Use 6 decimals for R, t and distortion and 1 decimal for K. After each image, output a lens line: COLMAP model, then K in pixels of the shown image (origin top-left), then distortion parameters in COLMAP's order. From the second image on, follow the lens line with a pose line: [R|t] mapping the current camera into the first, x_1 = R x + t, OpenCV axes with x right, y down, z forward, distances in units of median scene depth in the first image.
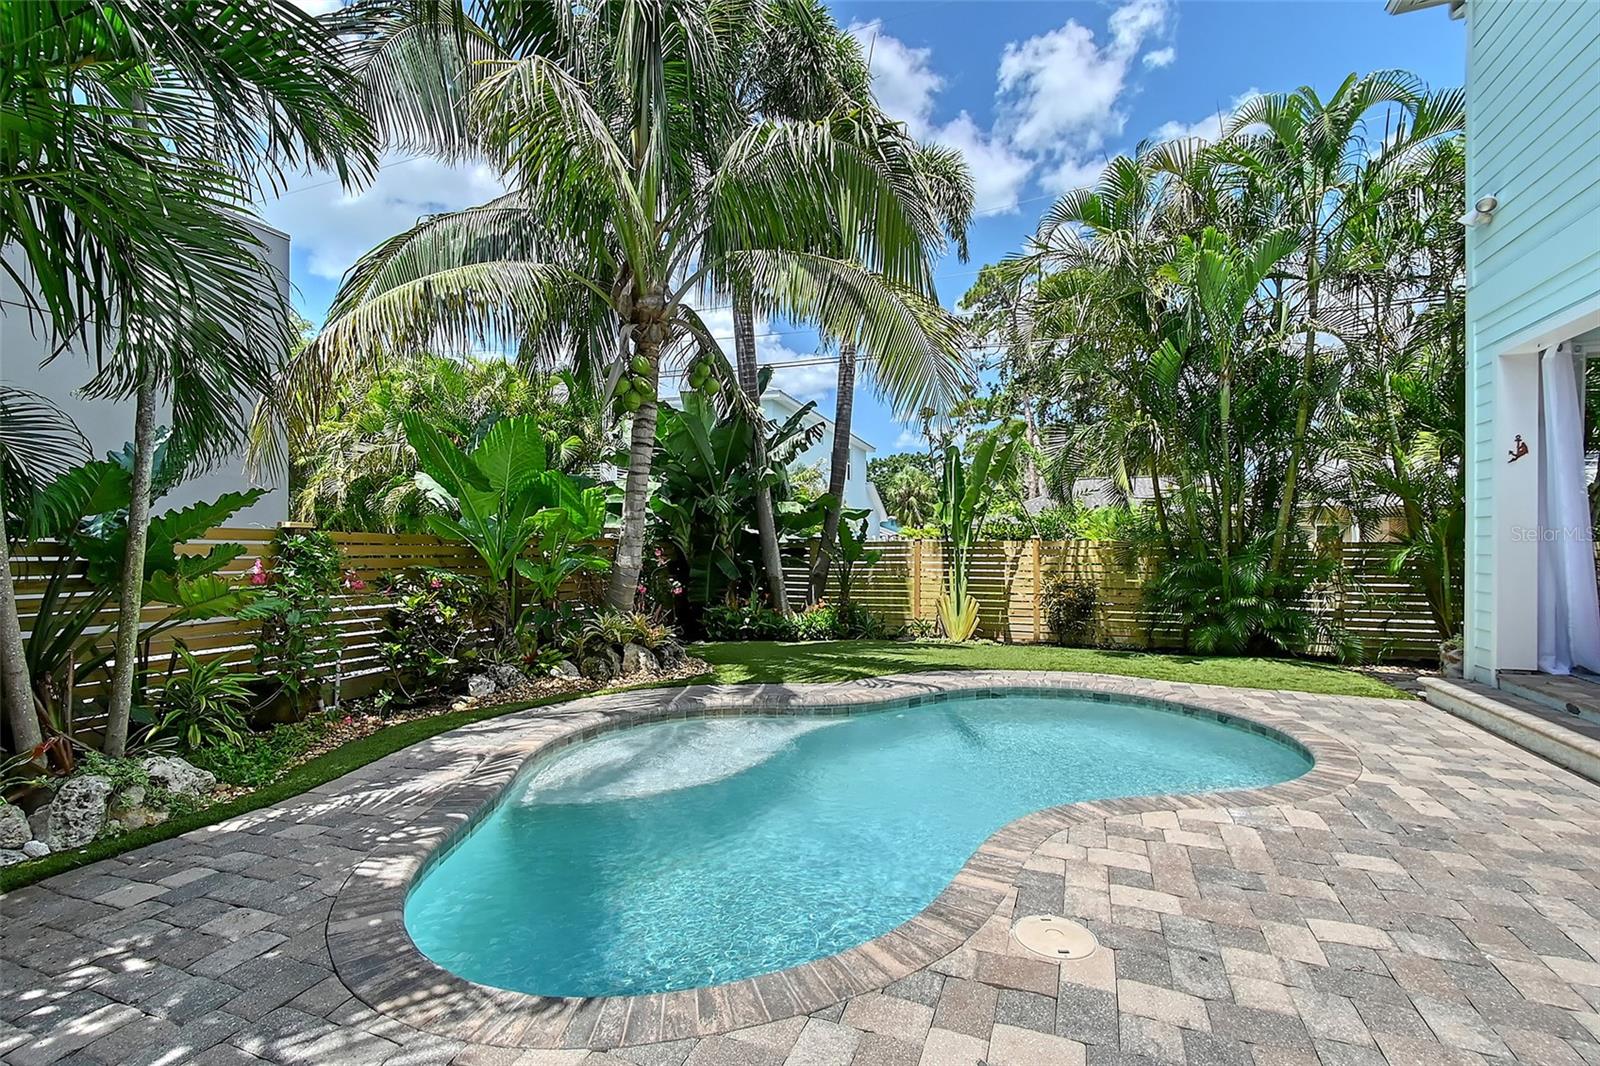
lens RADIAL K [[717.4, 0, 817.5], [0, 717.4, 547.1], [0, 0, 1]] dist [-0.003350, -0.002988]
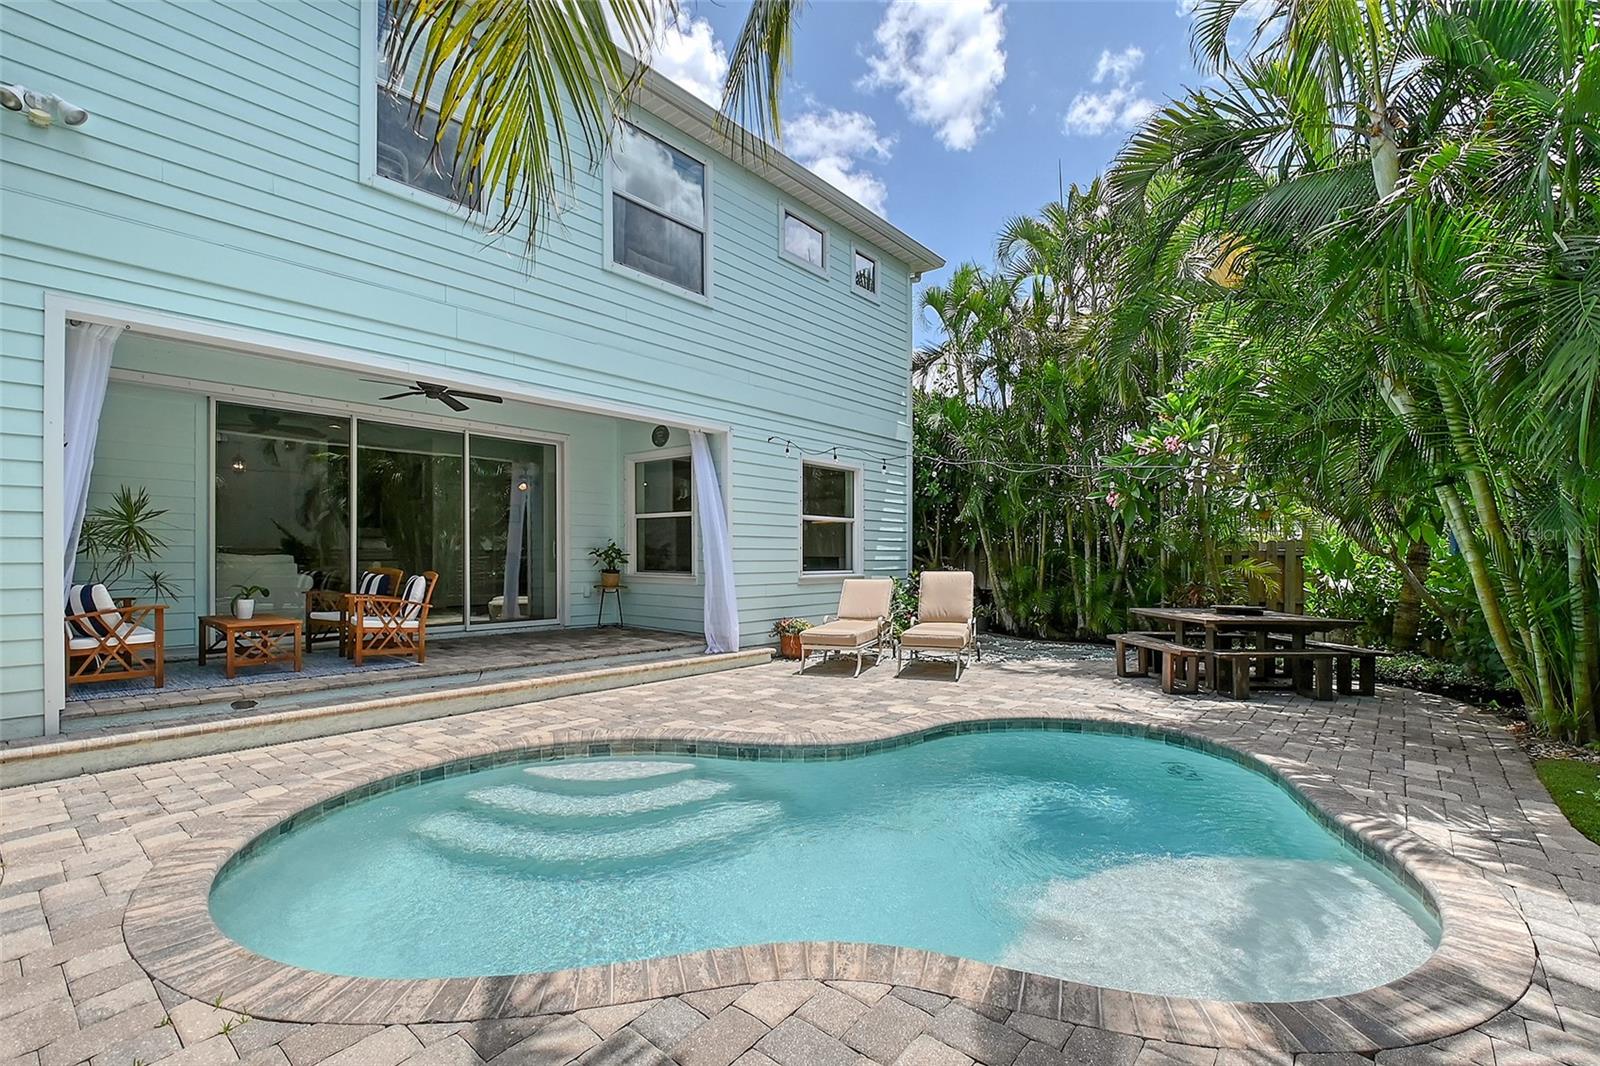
lens RADIAL K [[717.4, 0, 810.1], [0, 717.4, 546.8], [0, 0, 1]] dist [-0.003350, -0.002988]
pose [[-0.943967, 0.000161, 0.330041, -0.106732], [-0.002364, 0.999971, -0.007248, -0.003517], [-0.330032, -0.007622, -0.943939, 2.027518]]
